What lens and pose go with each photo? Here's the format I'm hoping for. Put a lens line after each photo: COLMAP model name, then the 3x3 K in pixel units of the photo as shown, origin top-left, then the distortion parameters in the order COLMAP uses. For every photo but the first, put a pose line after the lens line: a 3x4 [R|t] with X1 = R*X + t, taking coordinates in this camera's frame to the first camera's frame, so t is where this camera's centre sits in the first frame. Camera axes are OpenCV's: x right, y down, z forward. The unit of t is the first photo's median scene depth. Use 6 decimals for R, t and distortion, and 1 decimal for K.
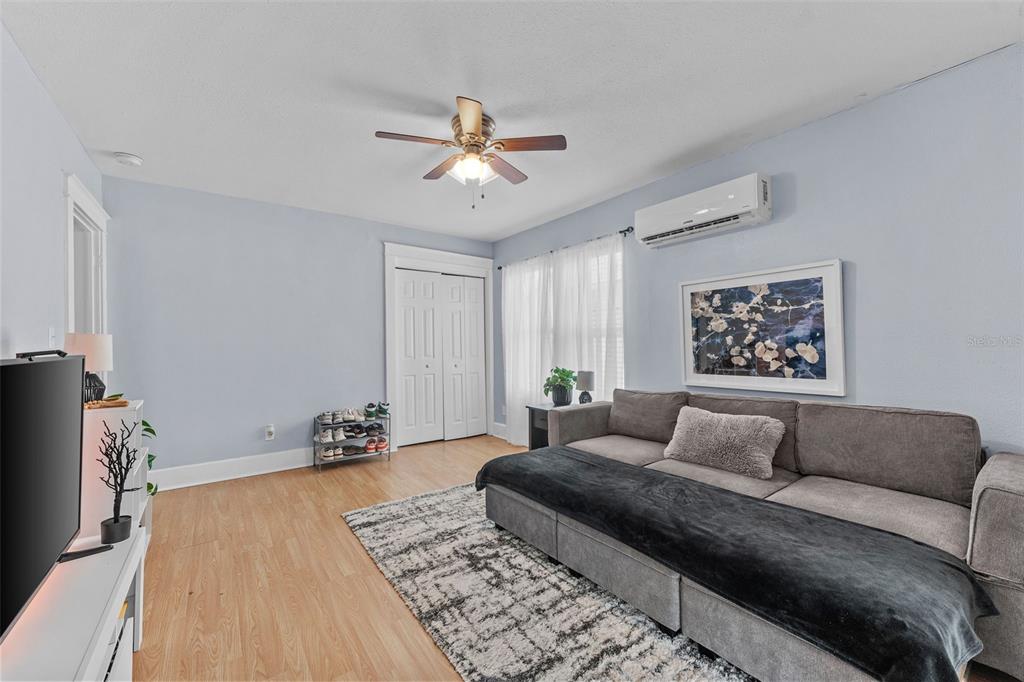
lens RADIAL K [[404.5, 0, 512.0], [0, 404.5, 341.0], [0, 0, 1]] dist [0.000655, 0.000012]
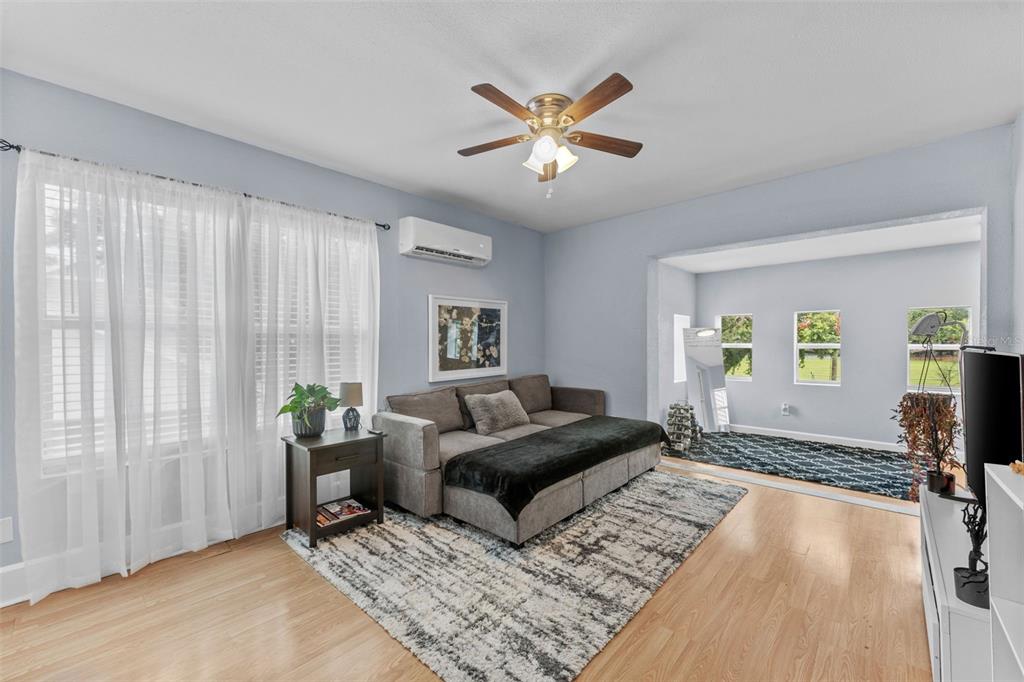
lens RADIAL K [[408.6, 0, 514.3], [0, 408.6, 343.3], [0, 0, 1]] dist [0.001080, 0.000108]
pose [[-0.196052, 0.012339, 0.980516, -0.977994], [0.005008, 0.999920, -0.011582, 0.013506], [-0.980581, 0.002640, -0.196098, 1.242784]]
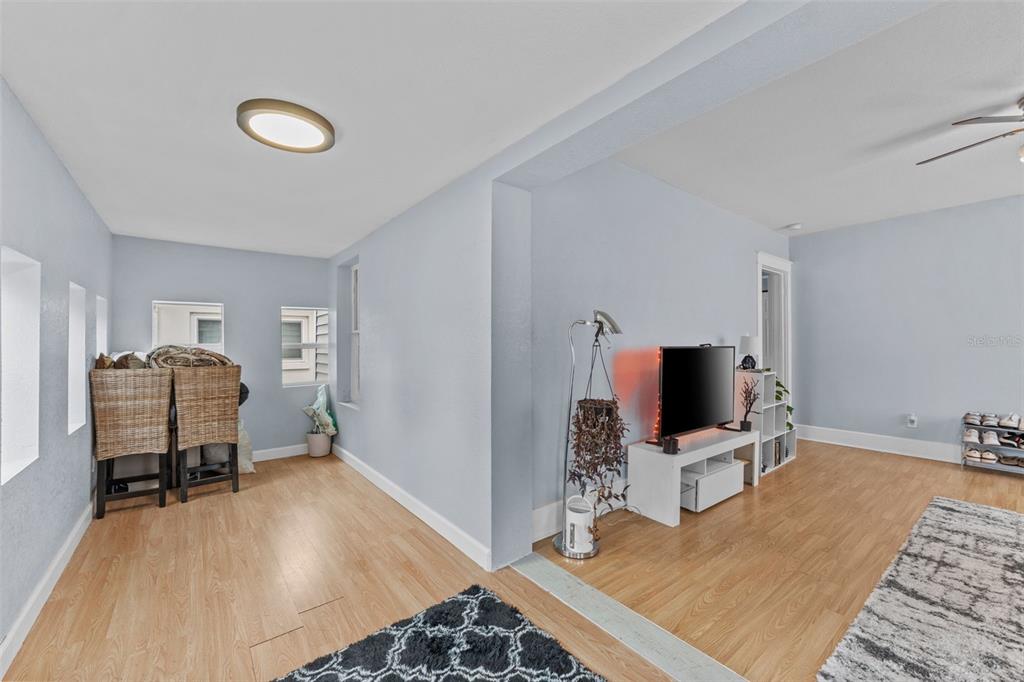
lens RADIAL K [[404.5, 0, 512.0], [0, 404.5, 341.0], [0, 0, 1]] dist [0.000655, 0.000012]
pose [[0.029177, 0.000411, -0.999574, 0.740452], [0.007194, 0.999974, 0.000622, -0.003507], [0.999548, -0.007209, 0.029174, -0.204148]]
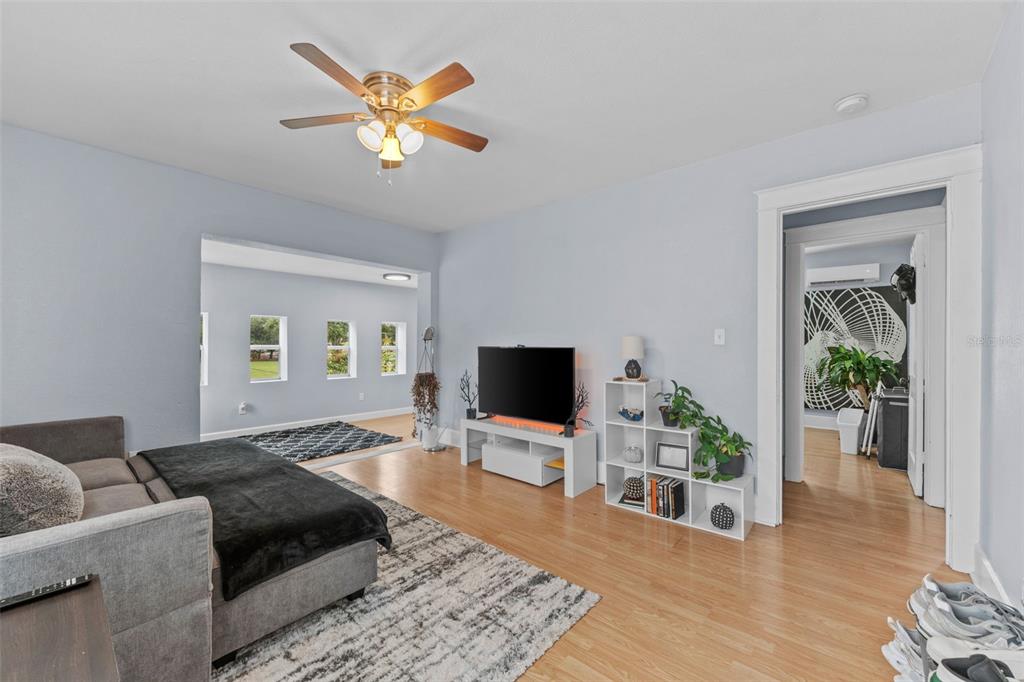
lens RADIAL K [[408.6, 0, 514.3], [0, 408.6, 343.3], [0, 0, 1]] dist [0.001080, 0.000108]
pose [[-0.976352, 0.012552, -0.215824, -0.160768], [0.012981, 0.999916, -0.000572, 0.010195], [0.215798, -0.003360, -0.976432, 1.869302]]
